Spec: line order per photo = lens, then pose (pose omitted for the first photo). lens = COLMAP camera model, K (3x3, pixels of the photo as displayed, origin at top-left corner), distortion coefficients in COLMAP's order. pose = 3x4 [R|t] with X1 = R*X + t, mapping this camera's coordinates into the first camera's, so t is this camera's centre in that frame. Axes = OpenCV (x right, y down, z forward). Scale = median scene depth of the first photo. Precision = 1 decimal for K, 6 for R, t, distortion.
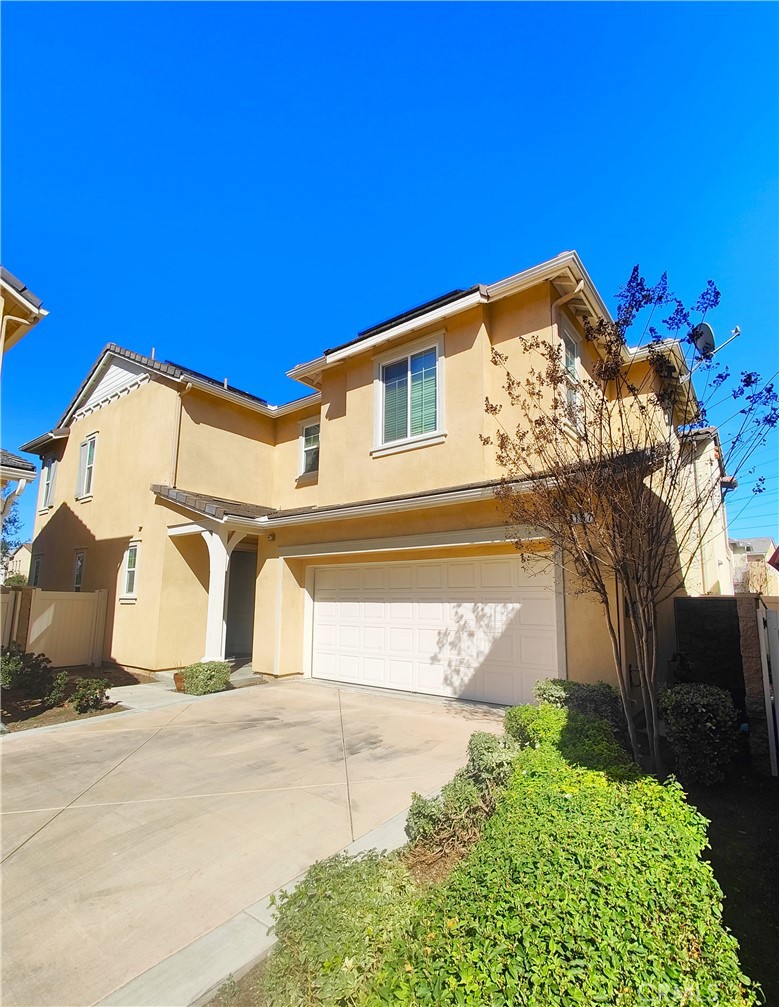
lens RADIAL K [[481.0, 0, 397.8], [0, 481.0, 535.4], [0, 0, 1]] dist [0.011405, -0.000526]
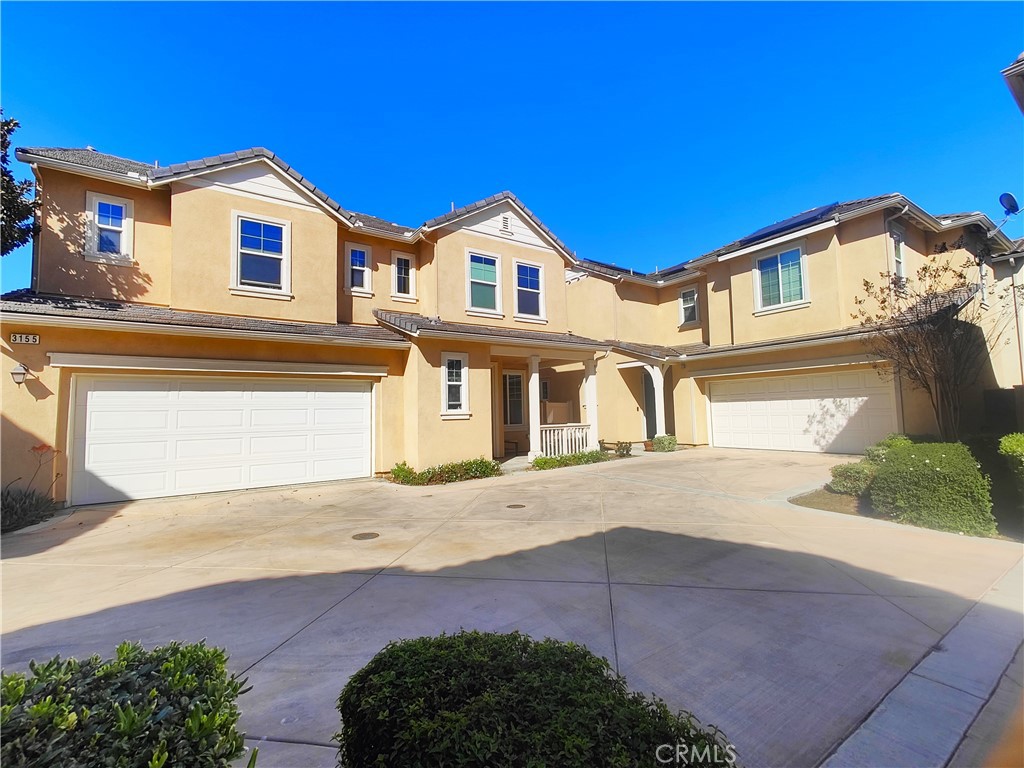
lens RADIAL K [[464.8, 0, 515.4], [0, 464.8, 381.7], [0, 0, 1]] dist [0.025368, -0.001583]
pose [[0.954496, -0.053534, -0.293379, -0.388782], [0.074494, 0.995370, 0.060735, -0.095063], [0.288770, -0.079826, 0.954065, -0.843240]]
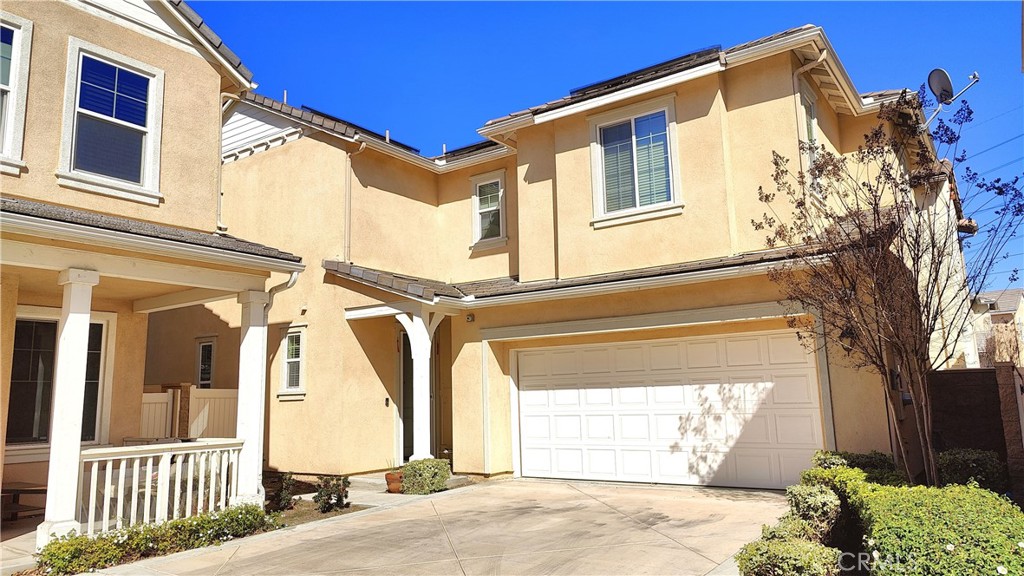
lens RADIAL K [[716.6, 0, 510.3], [0, 716.6, 281.3], [0, 0, 1]] dist [0.028972, -0.019954]
pose [[0.998749, -0.027070, 0.042040, -0.271521], [0.028093, 0.999319, -0.023921, -0.033630], [-0.041364, 0.025072, 0.998830, -0.349242]]
